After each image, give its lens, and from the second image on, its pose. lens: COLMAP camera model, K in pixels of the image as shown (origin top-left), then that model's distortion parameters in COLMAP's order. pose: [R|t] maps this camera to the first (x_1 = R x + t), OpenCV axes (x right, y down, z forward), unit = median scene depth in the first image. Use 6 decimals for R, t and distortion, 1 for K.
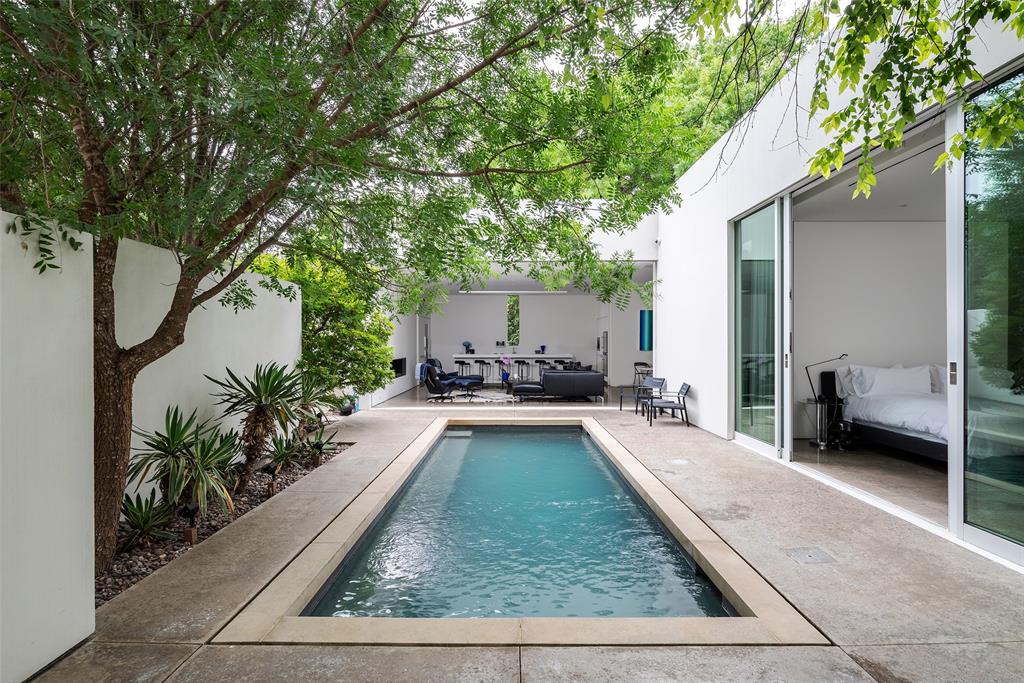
lens RADIAL K [[494.9, 0, 510.1], [0, 494.9, 342.9], [0, 0, 1]] dist [0.018594, 0.000250]
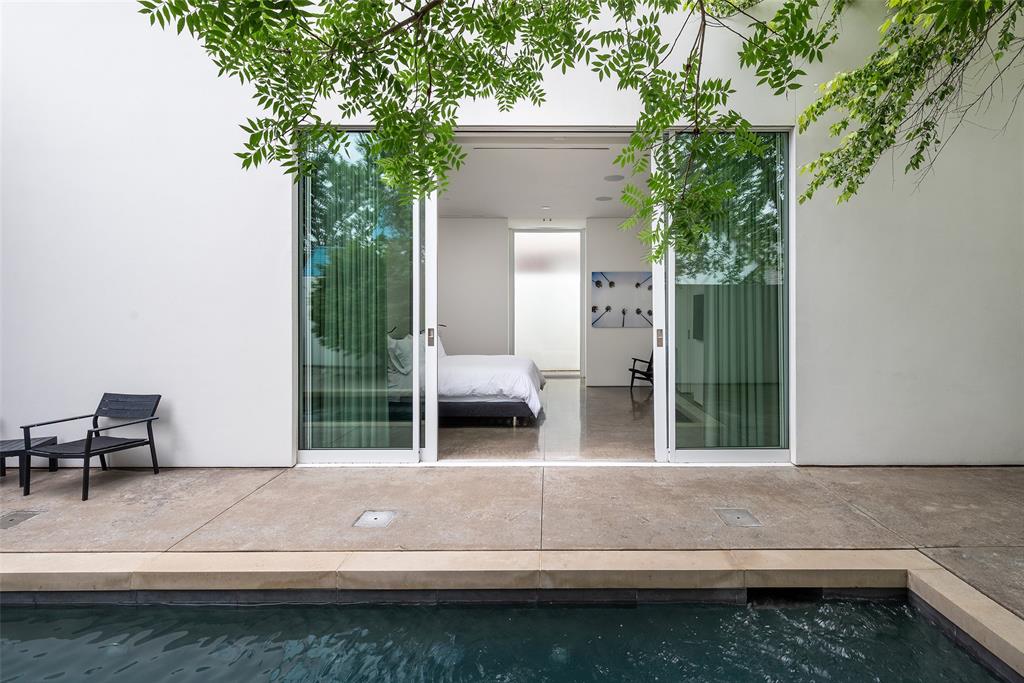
lens RADIAL K [[547.4, 0, 514.6], [0, 547.4, 342.8], [0, 0, 1]] dist [-0.001632, 0.000190]
pose [[-0.016263, -0.074754, 0.997069, -0.274036], [0.000084, 0.997201, 0.074765, -0.017130], [-0.999868, 0.001299, -0.016211, 0.776661]]
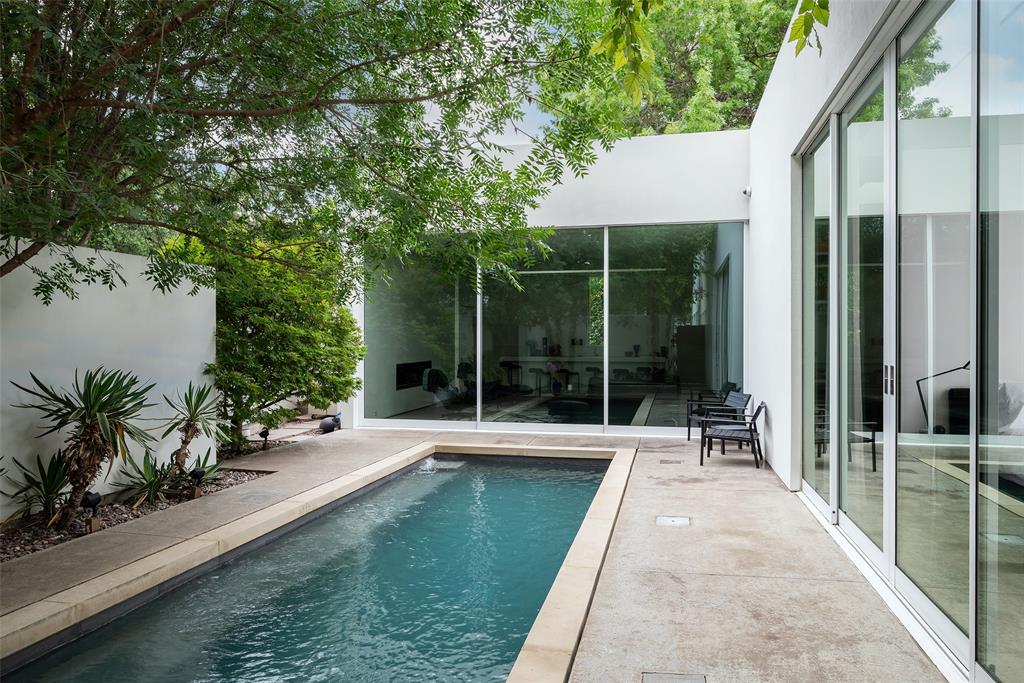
lens RADIAL K [[660.8, 0, 515.8], [0, 660.8, 342.4], [0, 0, 1]] dist [0.005894, 0.004822]
pose [[0.975592, -0.000091, -0.219593, 0.302749], [0.000402, 0.999999, 0.001371, -0.000619], [0.219592, -0.001425, 0.975591, 0.085419]]
